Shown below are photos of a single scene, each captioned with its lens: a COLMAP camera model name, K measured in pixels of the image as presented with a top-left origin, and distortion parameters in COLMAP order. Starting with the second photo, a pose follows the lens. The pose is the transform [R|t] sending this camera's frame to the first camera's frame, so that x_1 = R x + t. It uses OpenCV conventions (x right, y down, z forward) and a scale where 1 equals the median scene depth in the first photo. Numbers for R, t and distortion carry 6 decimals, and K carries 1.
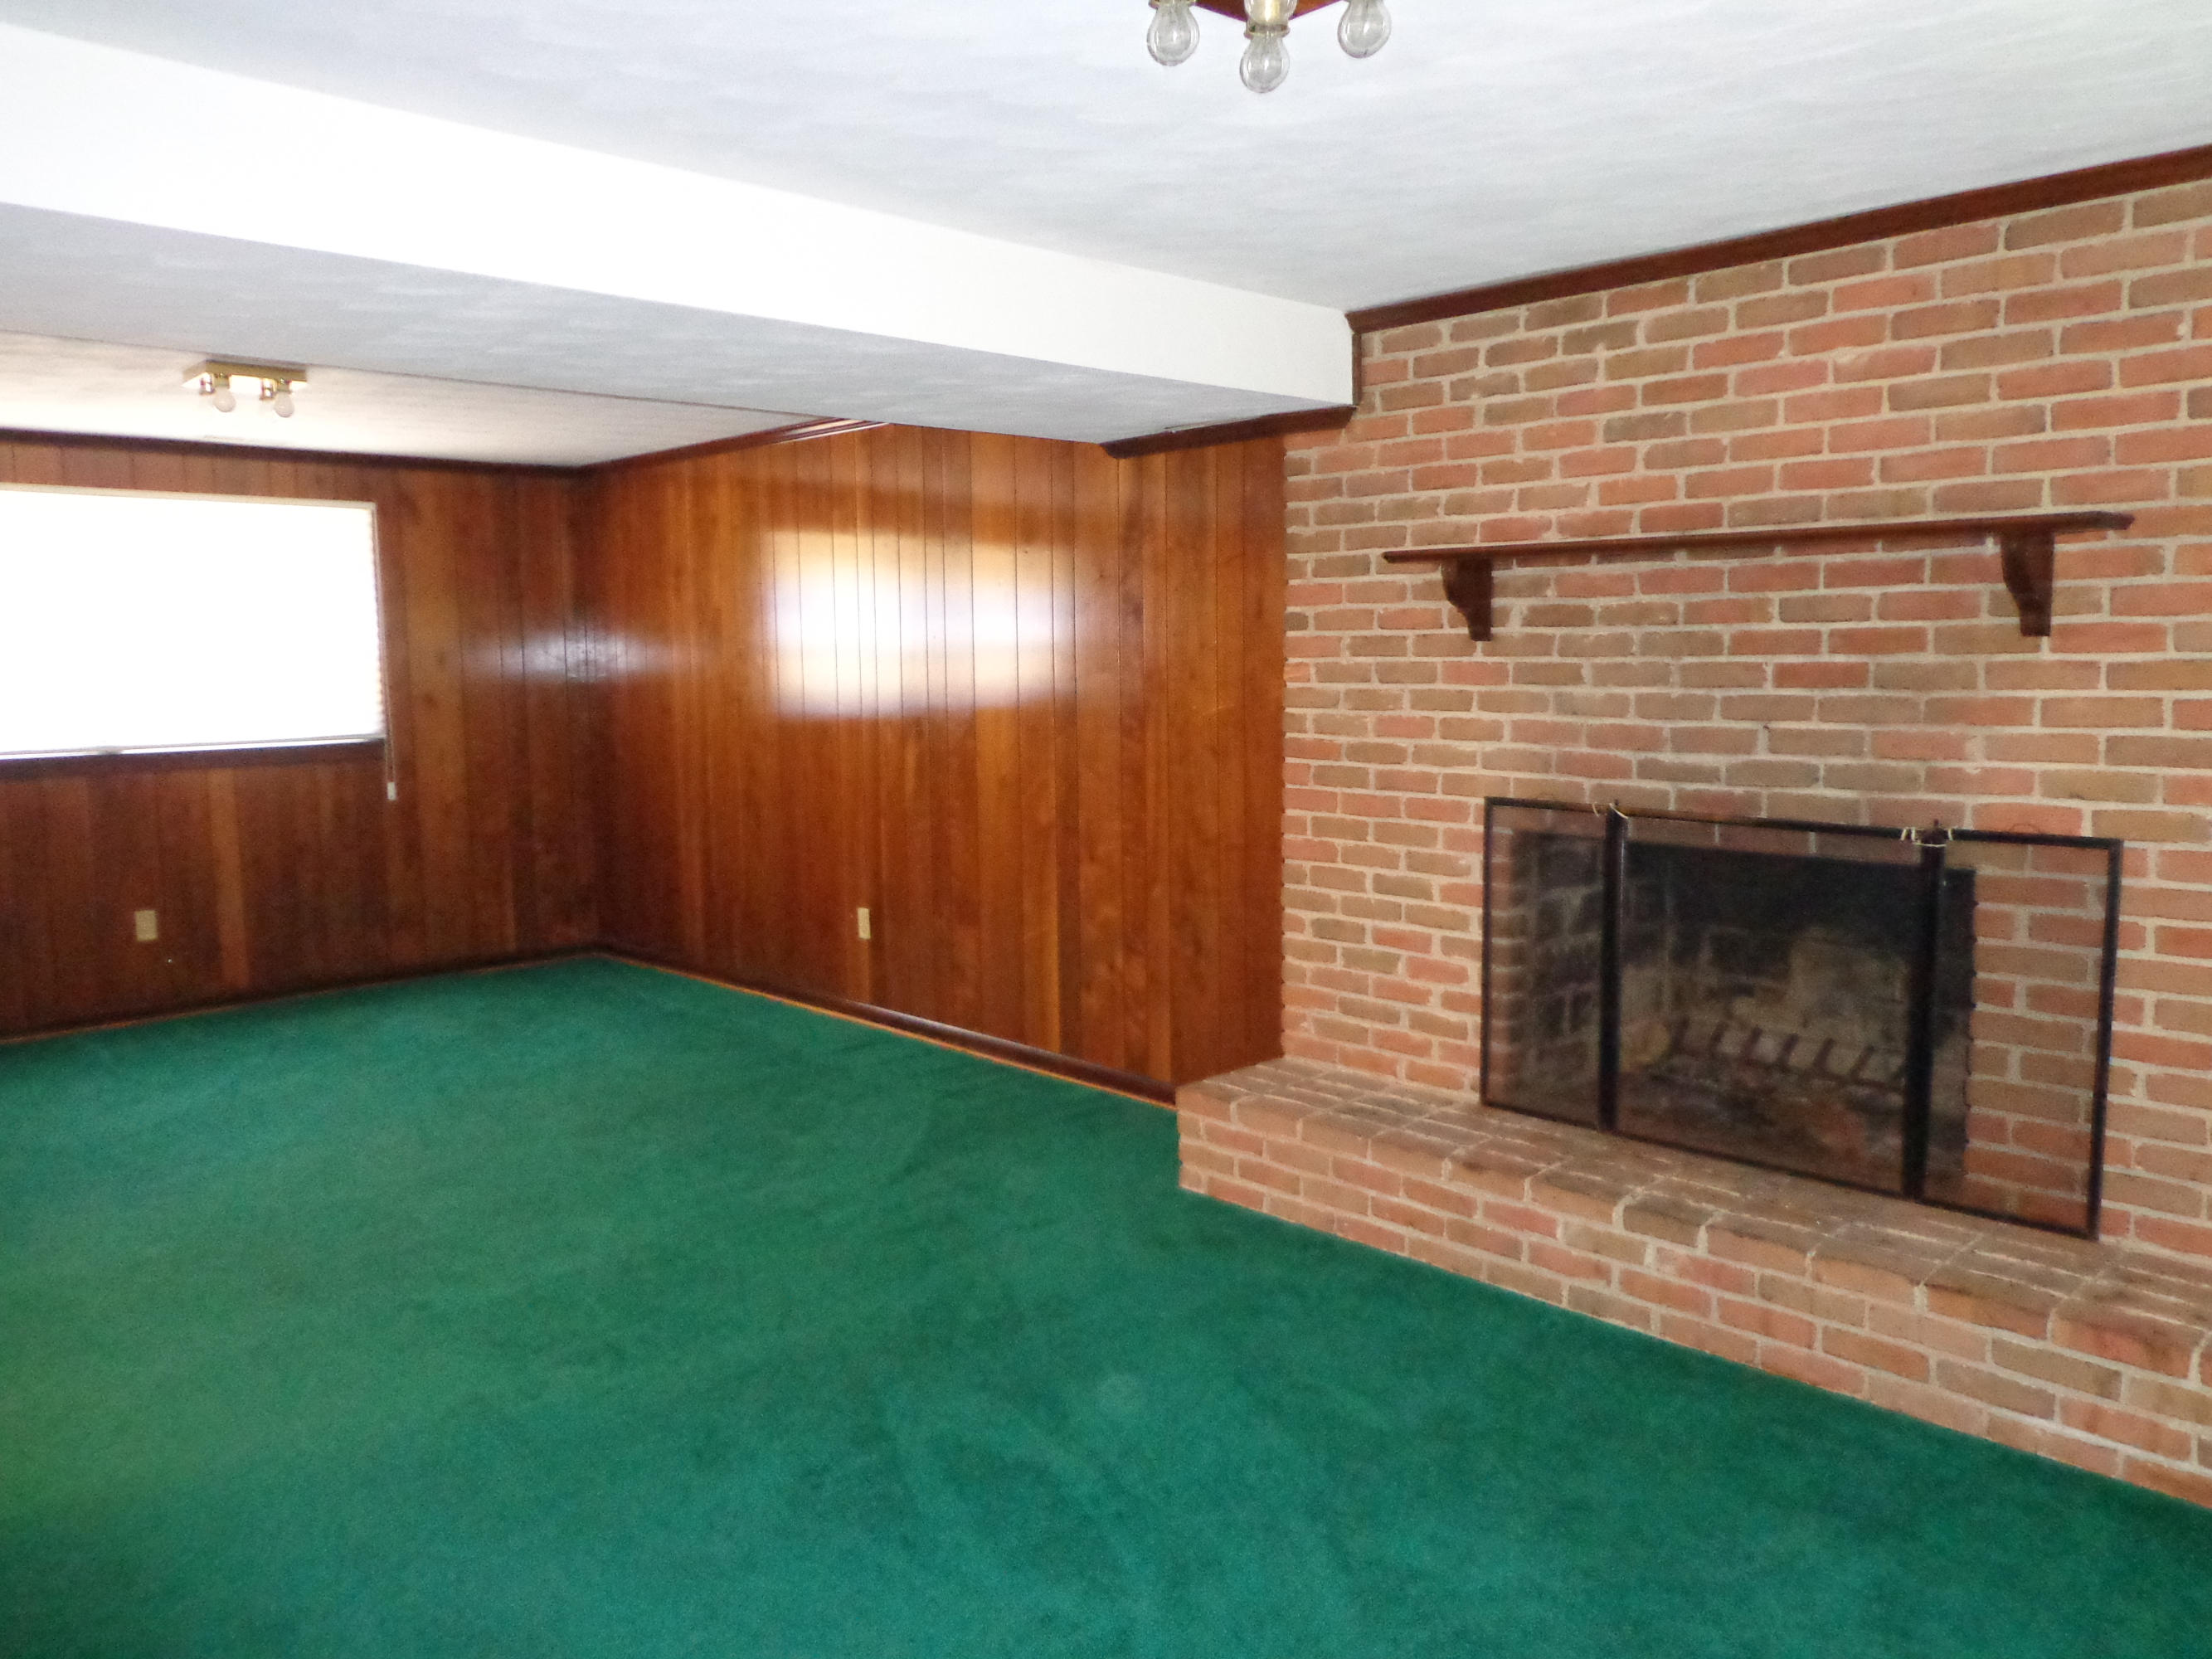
lens RADIAL K [[1613.9, 0, 1111.3], [0, 1613.9, 830.2], [0, 0, 1]] dist [-0.008512, 0.013566]
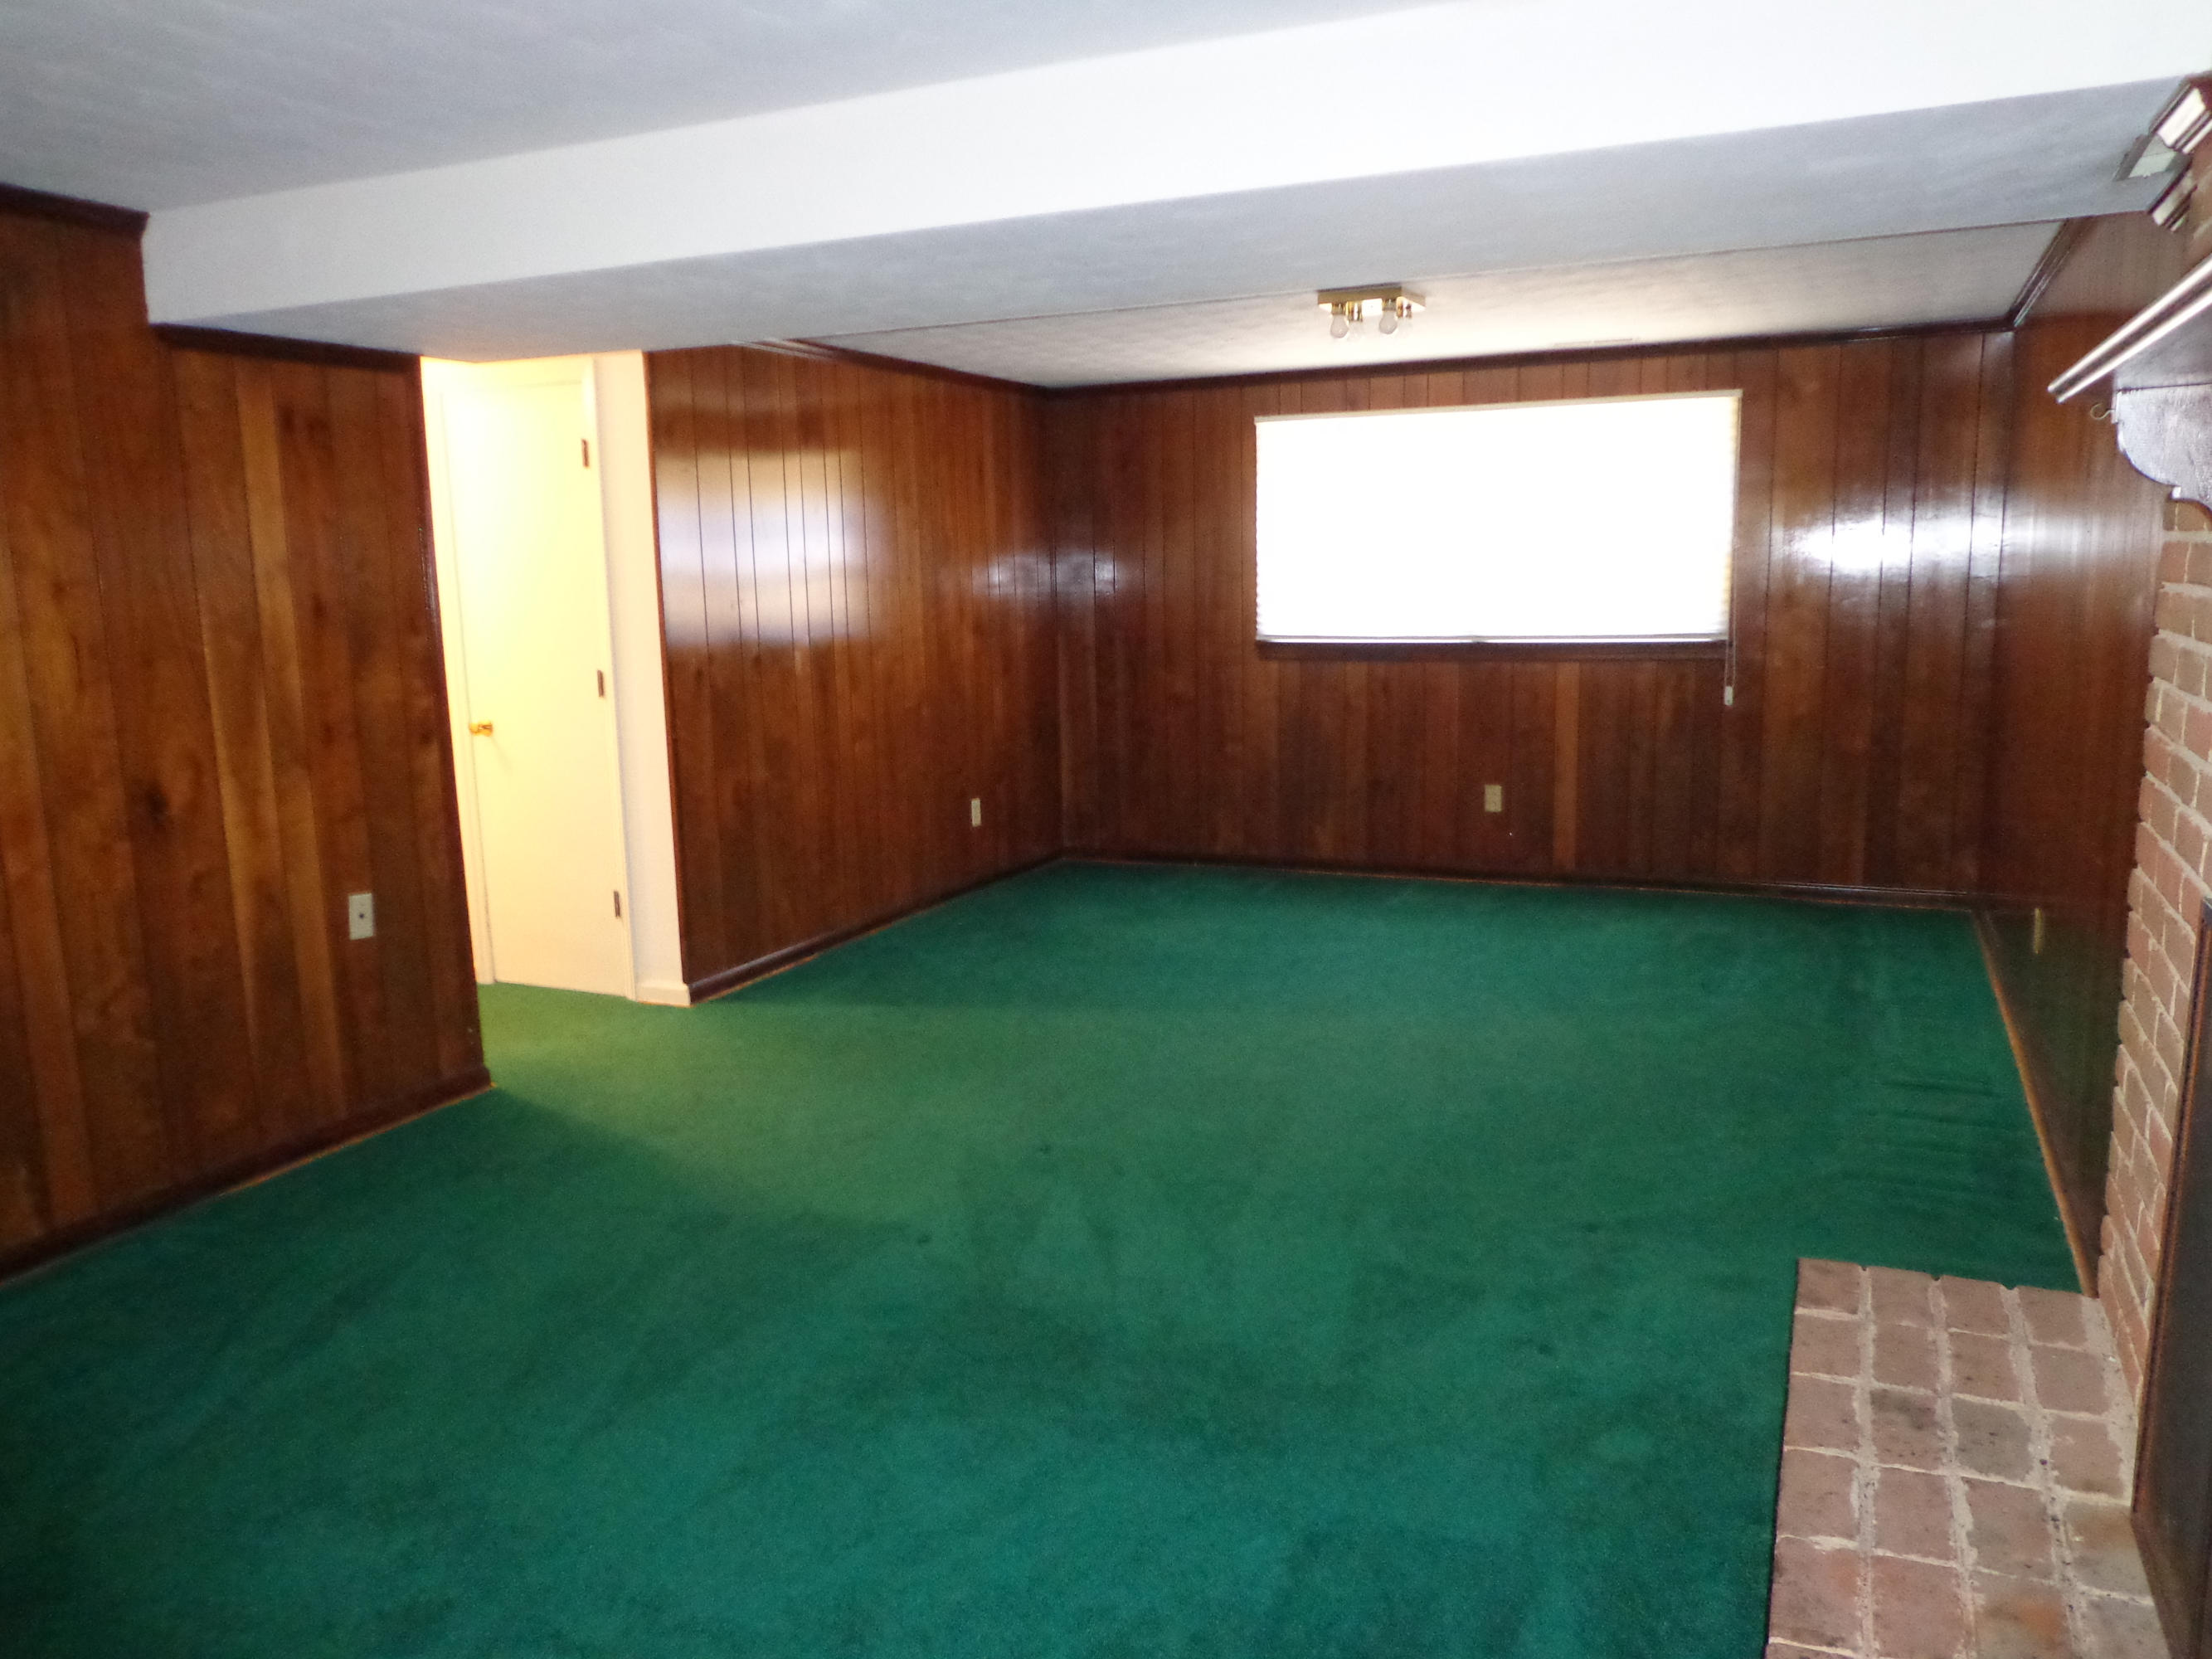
lens RADIAL K [[1613.9, 0, 1111.3], [0, 1613.9, 830.2], [0, 0, 1]] dist [-0.008512, 0.013566]
pose [[0.354057, 0.156109, -0.922103, 0.347316], [-0.088681, 0.987132, 0.133068, -0.045079], [0.931010, 0.034660, 0.363344, 0.353494]]
